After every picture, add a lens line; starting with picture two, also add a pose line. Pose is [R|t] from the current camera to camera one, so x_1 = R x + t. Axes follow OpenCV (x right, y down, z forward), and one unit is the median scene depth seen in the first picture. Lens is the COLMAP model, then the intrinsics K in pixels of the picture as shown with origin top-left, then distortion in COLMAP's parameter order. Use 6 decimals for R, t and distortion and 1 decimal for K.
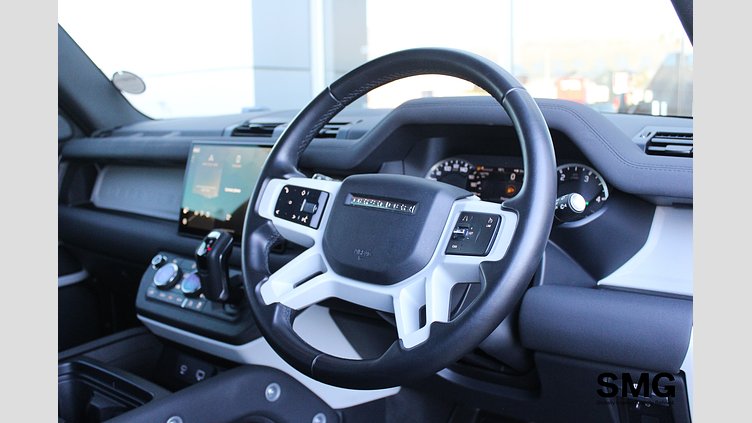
lens RADIAL K [[681.4, 0, 376.0], [0, 681.4, 211.5], [0, 0, 1]] dist [-0.093521, 0.011698]
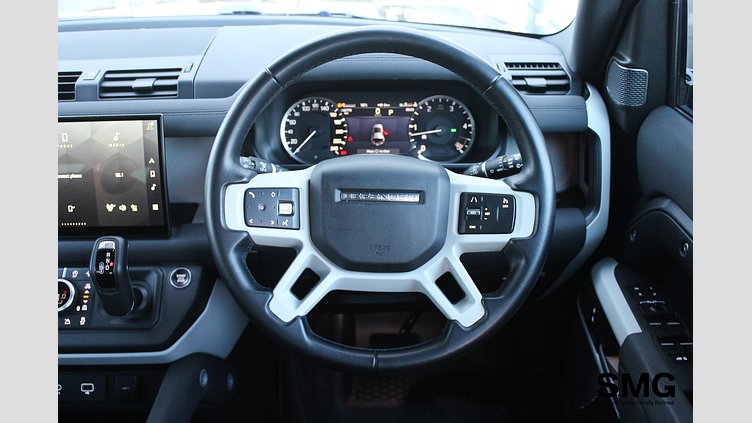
lens RADIAL K [[681.4, 0, 376.0], [0, 681.4, 211.5], [0, 0, 1]] dist [-0.093521, 0.011698]
pose [[0.780445, -0.269197, 0.564304, -0.428681], [0.098334, 0.944179, 0.314415, -0.230426], [-0.617444, -0.189893, 0.763351, 0.157566]]
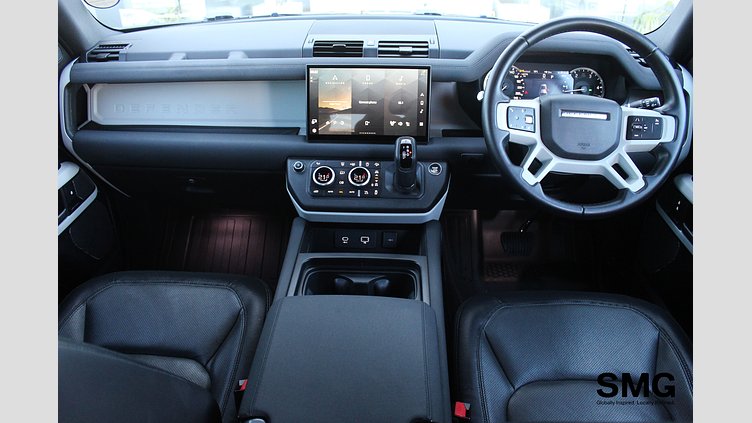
lens RADIAL K [[525.1, 0, 376.0], [0, 525.1, 211.5], [0, 0, 1]] dist [-0.102811, 0.004311]
pose [[0.805749, -0.257273, 0.533459, -0.874700], [0.072042, 0.936610, 0.342888, -0.198124], [-0.587859, -0.237850, 0.773207, 0.173175]]
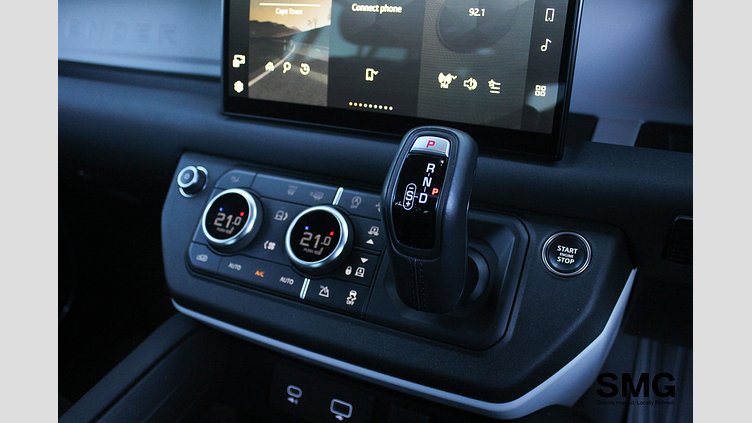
lens RADIAL K [[599.7, 0, 376.0], [0, 599.7, 211.5], [0, 0, 1]] dist [-0.110721, -0.000682]
pose [[0.978379, -0.118830, 0.169274, -0.316577], [0.058450, 0.943966, 0.324825, -0.034915], [-0.198388, -0.307908, 0.930502, 0.690728]]
